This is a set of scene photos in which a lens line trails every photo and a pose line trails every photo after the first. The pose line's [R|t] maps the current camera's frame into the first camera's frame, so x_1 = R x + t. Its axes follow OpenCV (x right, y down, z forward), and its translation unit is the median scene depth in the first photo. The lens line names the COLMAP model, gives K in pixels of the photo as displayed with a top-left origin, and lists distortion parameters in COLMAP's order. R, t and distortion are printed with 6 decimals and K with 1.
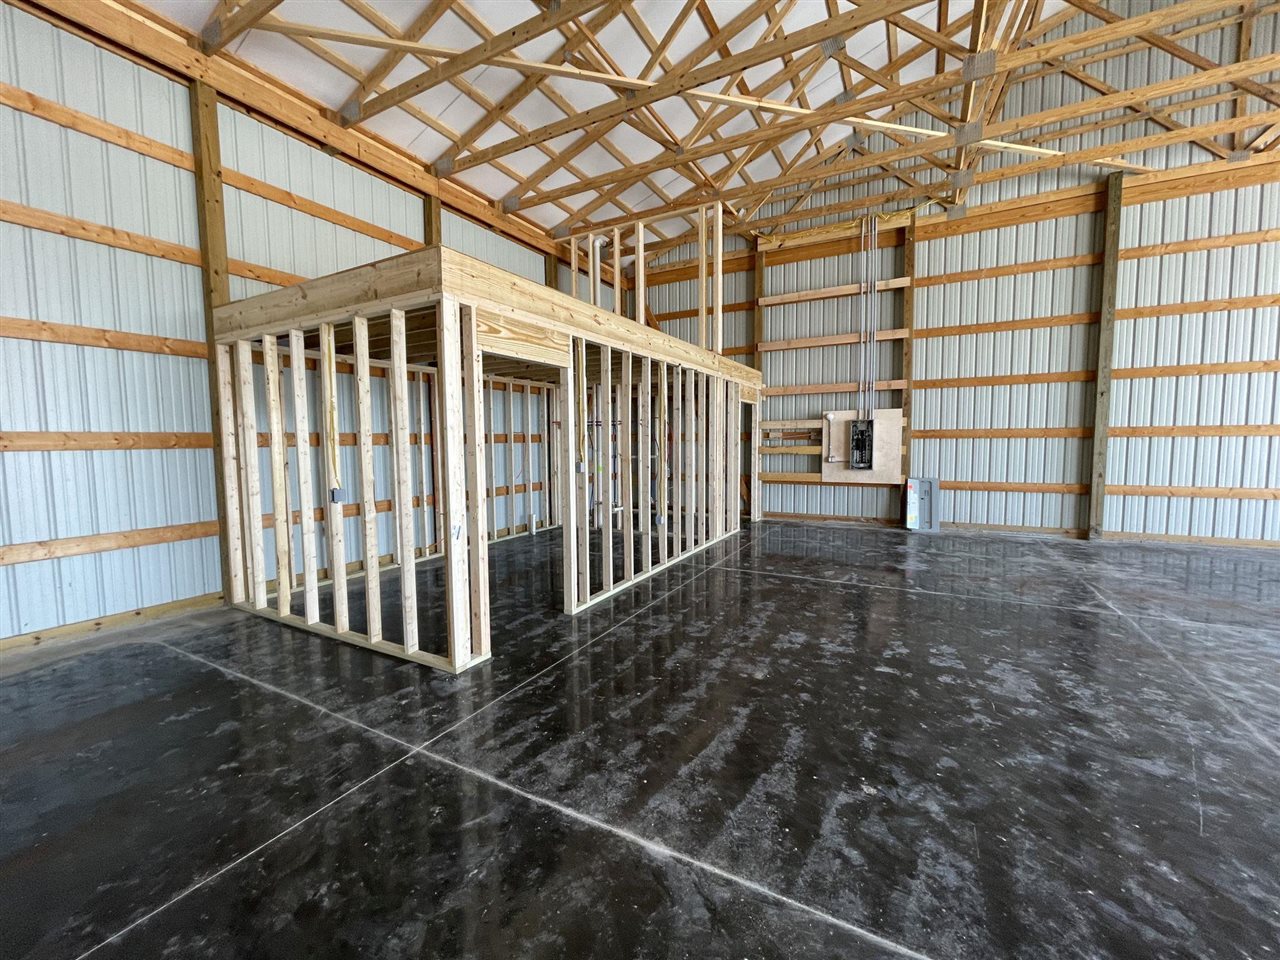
lens RADIAL K [[517.2, 0, 638.7], [0, 517.2, 473.4], [0, 0, 1]] dist [-0.000229, 0.000084]
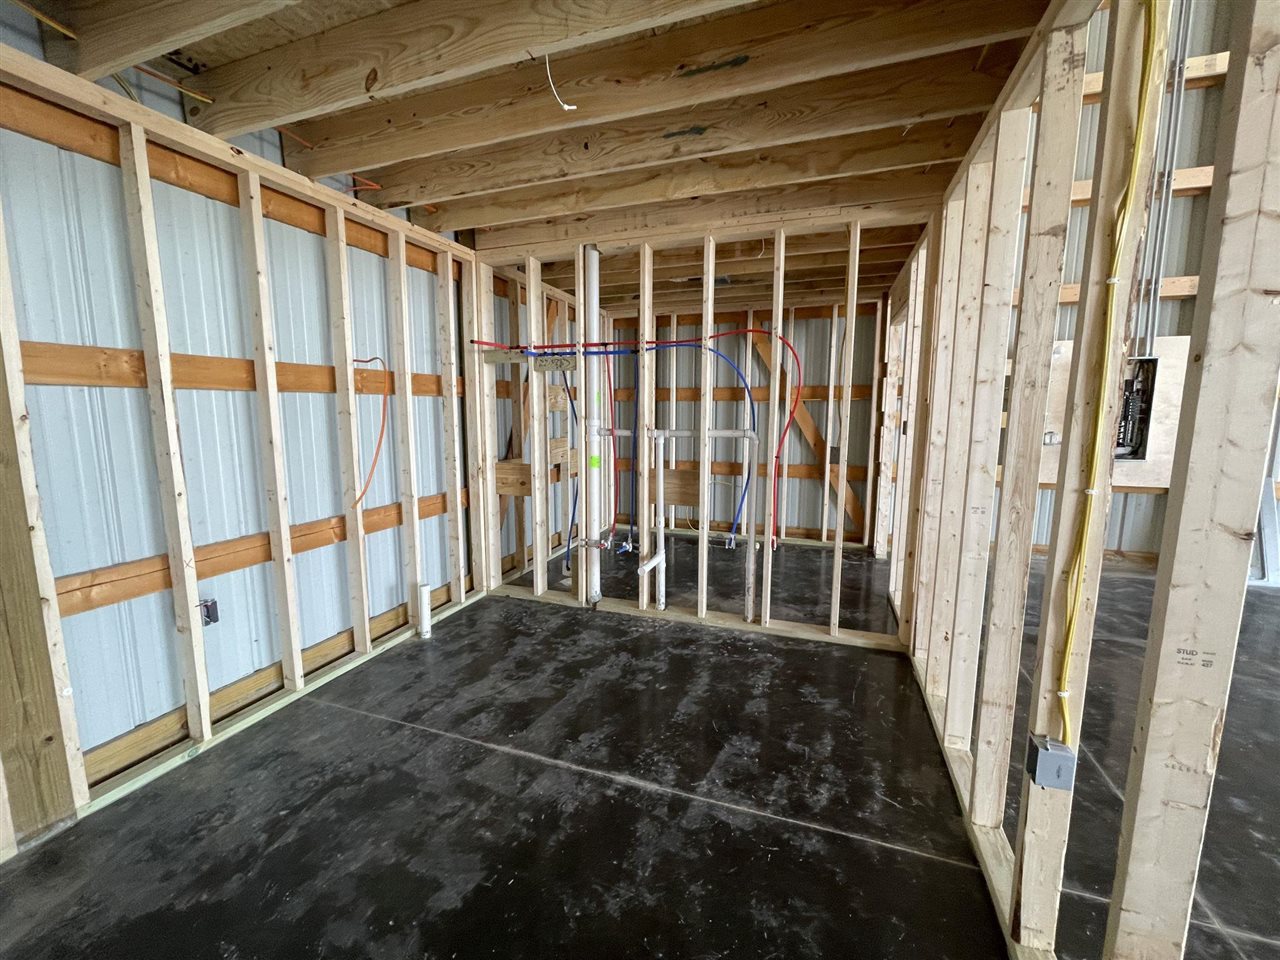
lens RADIAL K [[517.2, 0, 638.7], [0, 517.2, 473.4], [0, 0, 1]] dist [-0.000229, 0.000084]
pose [[0.987118, -0.009672, 0.159702, -0.102150], [-0.000073, 0.998144, 0.060901, -0.024421], [-0.159995, -0.060128, 0.985285, 0.575636]]
